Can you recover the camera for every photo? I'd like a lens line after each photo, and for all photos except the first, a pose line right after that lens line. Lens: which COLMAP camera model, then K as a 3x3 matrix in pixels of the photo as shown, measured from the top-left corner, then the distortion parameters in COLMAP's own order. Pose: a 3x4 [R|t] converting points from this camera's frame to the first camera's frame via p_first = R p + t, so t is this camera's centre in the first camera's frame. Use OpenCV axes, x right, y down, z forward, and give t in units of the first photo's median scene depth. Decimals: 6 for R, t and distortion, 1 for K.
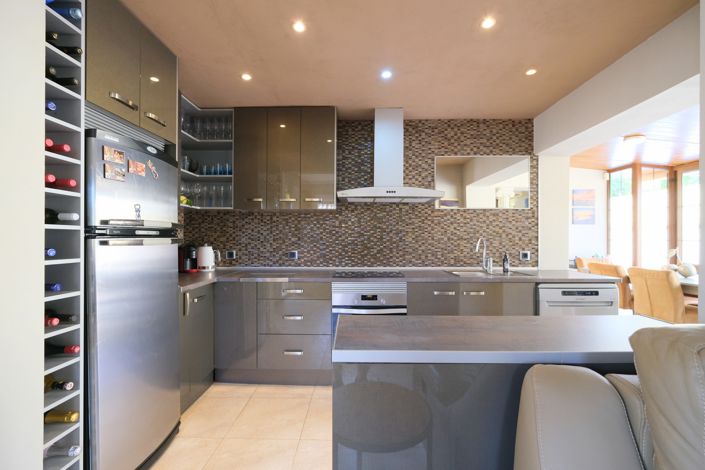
lens RADIAL K [[308.0, 0, 347.4], [0, 308.0, 239.1], [0, 0, 1]] dist [-0.004347, -0.000285]
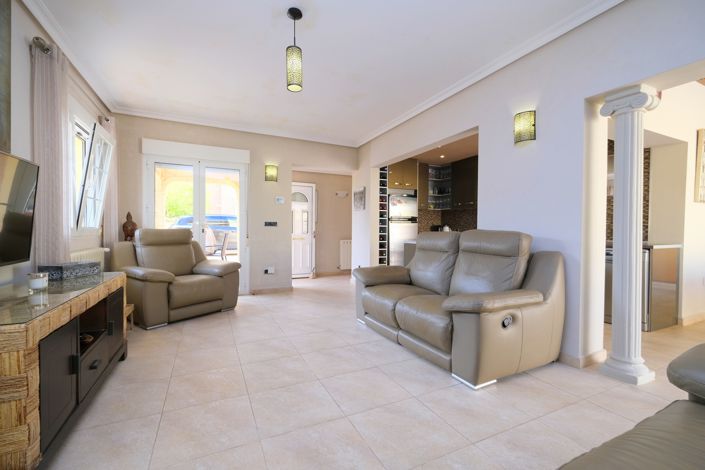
lens RADIAL K [[308.0, 0, 356.9], [0, 308.0, 233.9], [0, 0, 1]] dist [-0.004347, -0.000285]
pose [[0.468937, 0.010068, -0.883174, 1.097680], [-0.007123, 0.999946, 0.007618, 0.060276], [0.883203, 0.002718, 0.468983, -0.551753]]
